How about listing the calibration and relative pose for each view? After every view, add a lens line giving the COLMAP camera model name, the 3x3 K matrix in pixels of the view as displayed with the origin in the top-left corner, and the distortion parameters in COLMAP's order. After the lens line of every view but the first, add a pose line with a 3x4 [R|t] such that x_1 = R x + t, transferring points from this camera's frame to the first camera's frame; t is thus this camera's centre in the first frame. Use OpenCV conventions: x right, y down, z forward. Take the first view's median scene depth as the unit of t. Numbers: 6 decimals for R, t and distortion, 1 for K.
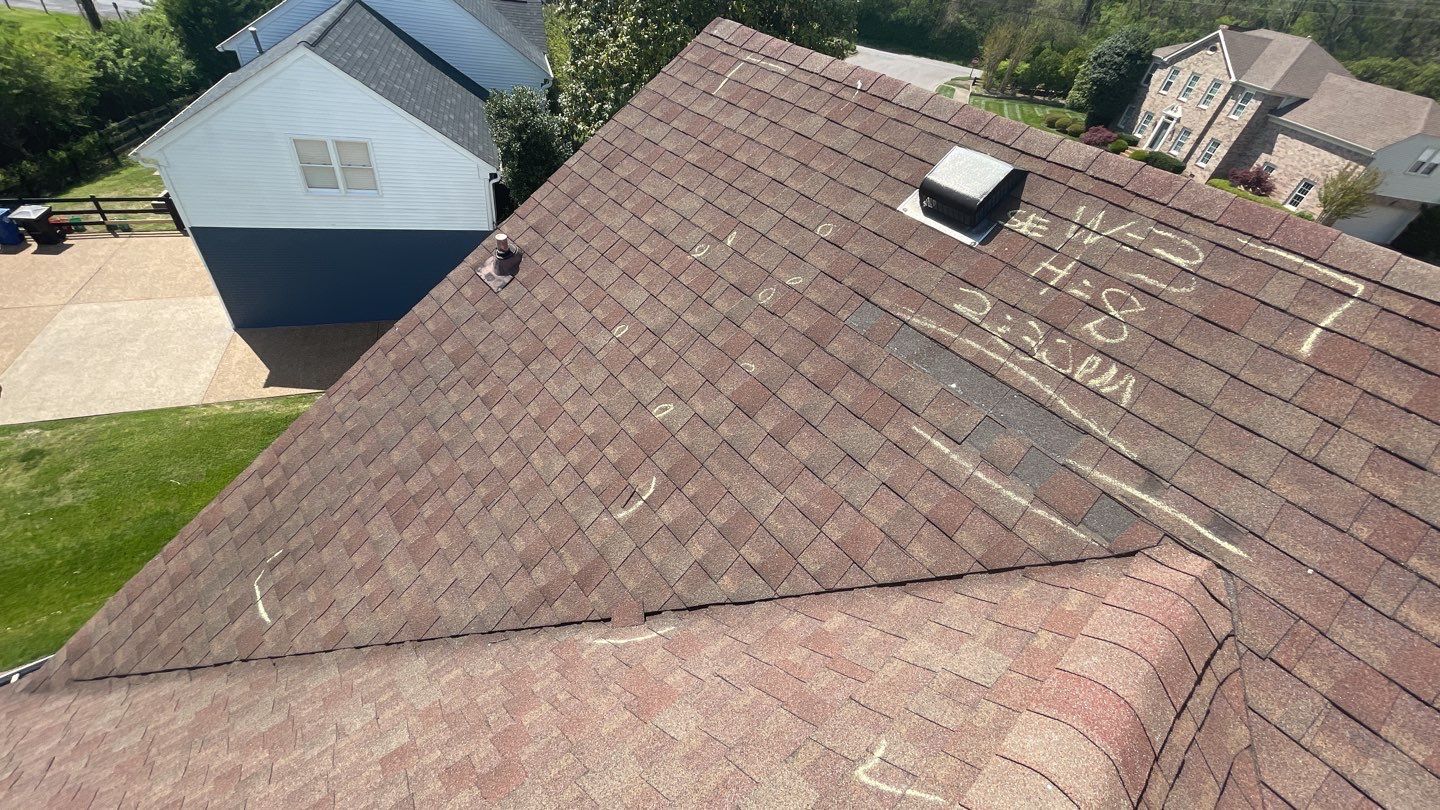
lens RADIAL K [[587.4, 0, 711.2], [0, 587.4, 403.9], [0, 0, 1]] dist [-0.003998, 0.001014]
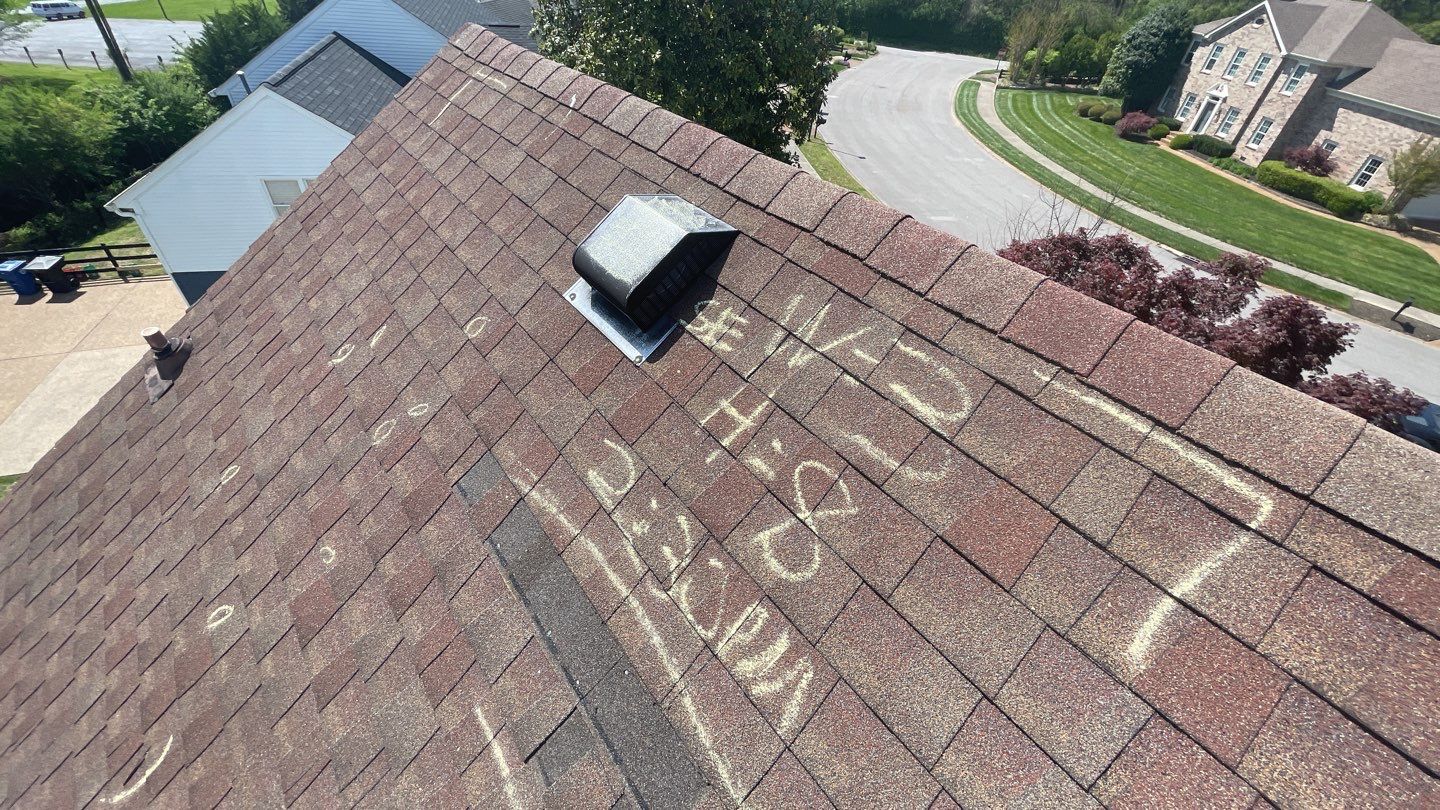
lens RADIAL K [[587.4, 0, 711.8], [0, 587.4, 402.6], [0, 0, 1]] dist [-0.003998, 0.001014]
pose [[0.997225, -0.031150, -0.067611, 0.543087], [0.030057, 0.999402, -0.017122, -0.210025], [0.068104, 0.015042, 0.997565, 0.397488]]
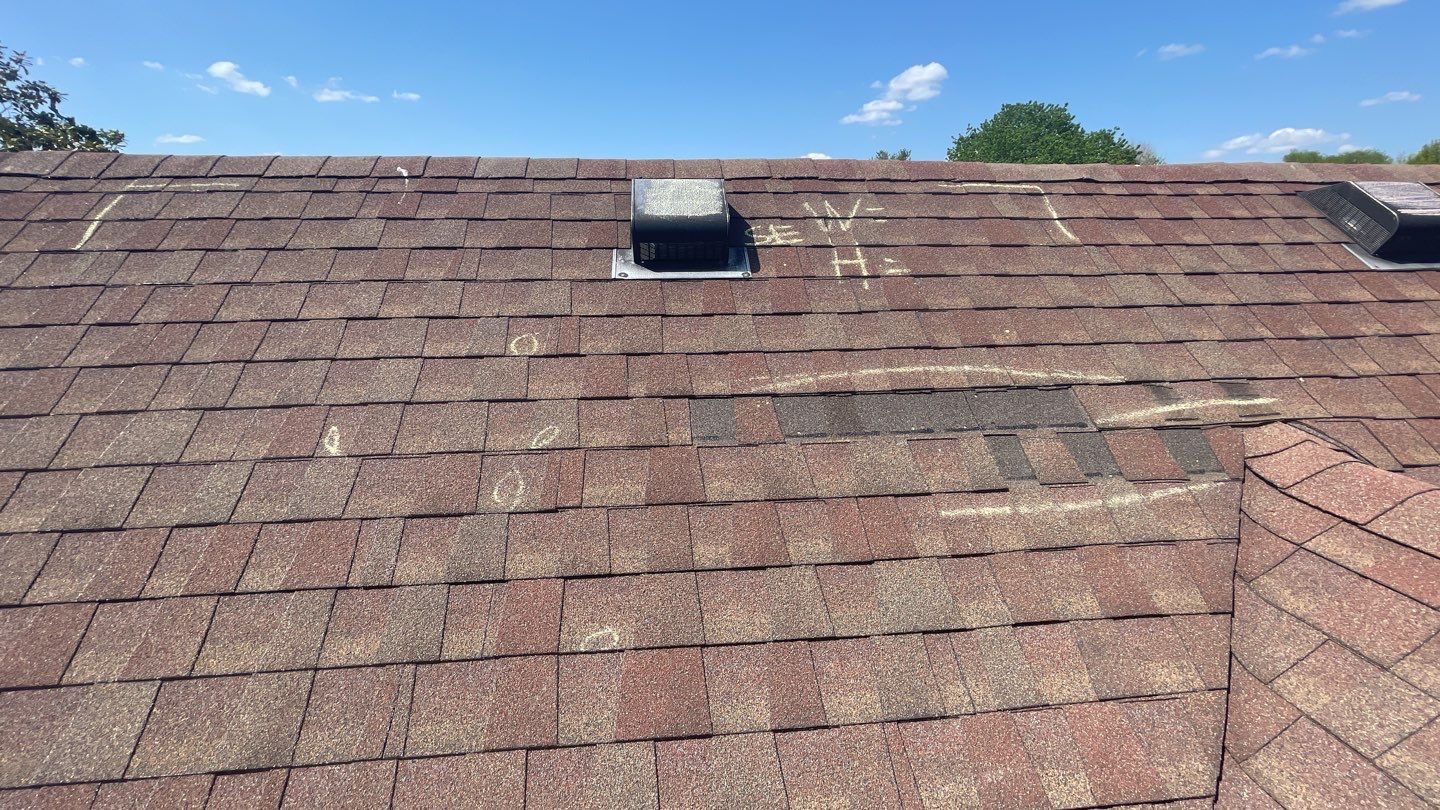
lens RADIAL K [[587.4, 0, 717.1], [0, 587.4, 393.5], [0, 0, 1]] dist [-0.003998, 0.001014]
pose [[0.555112, -0.342121, 0.758158, -0.146512], [0.597349, 0.798262, -0.077151, -0.122487], [-0.578814, 0.495713, 0.647490, 0.618938]]
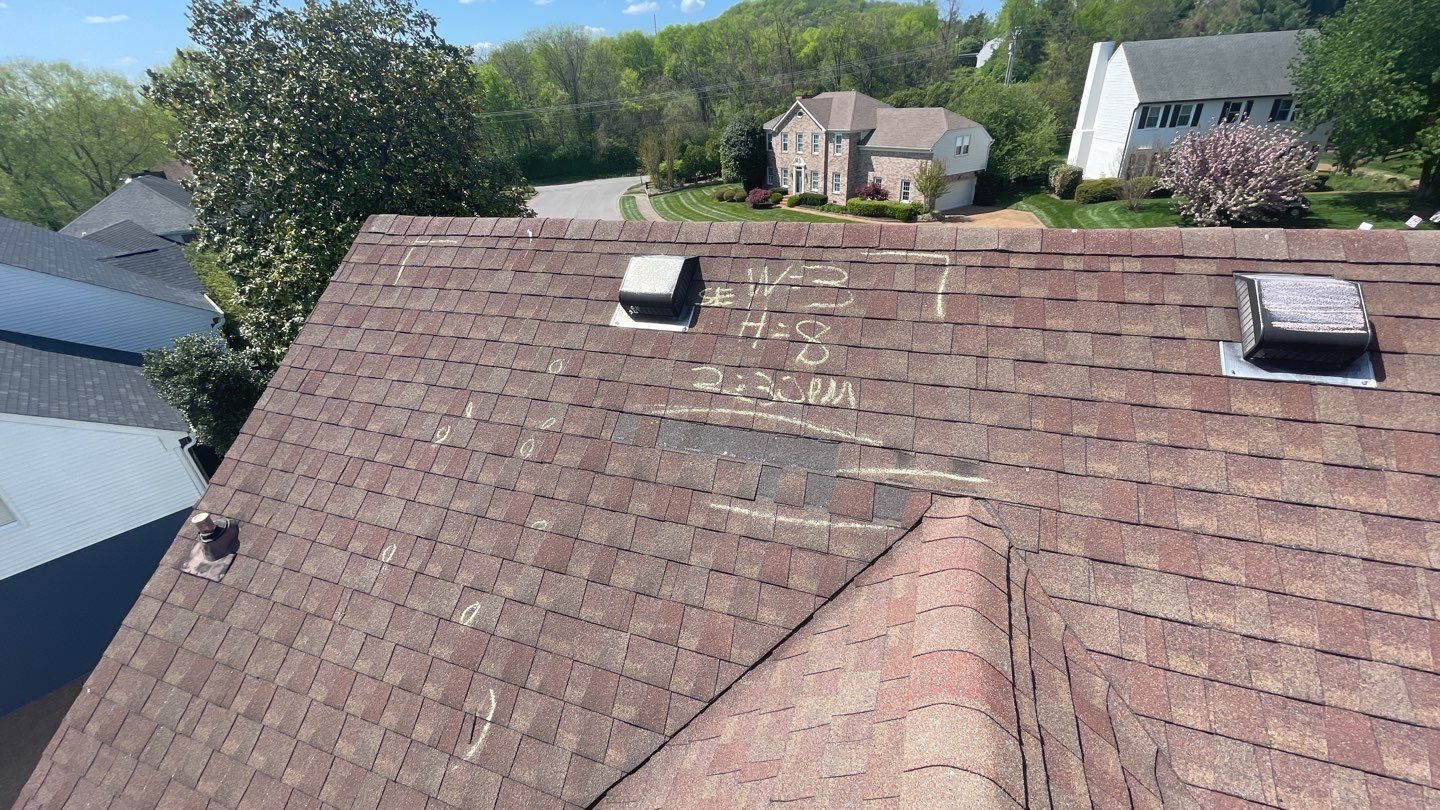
lens RADIAL K [[587.4, 0, 718.2], [0, 587.4, 403.3], [0, 0, 1]] dist [-0.003998, 0.001014]
pose [[0.848201, -0.402034, 0.344852, 0.060657], [0.458557, 0.883223, -0.098196, -0.011113], [-0.265103, 0.241425, 0.933507, -0.015385]]
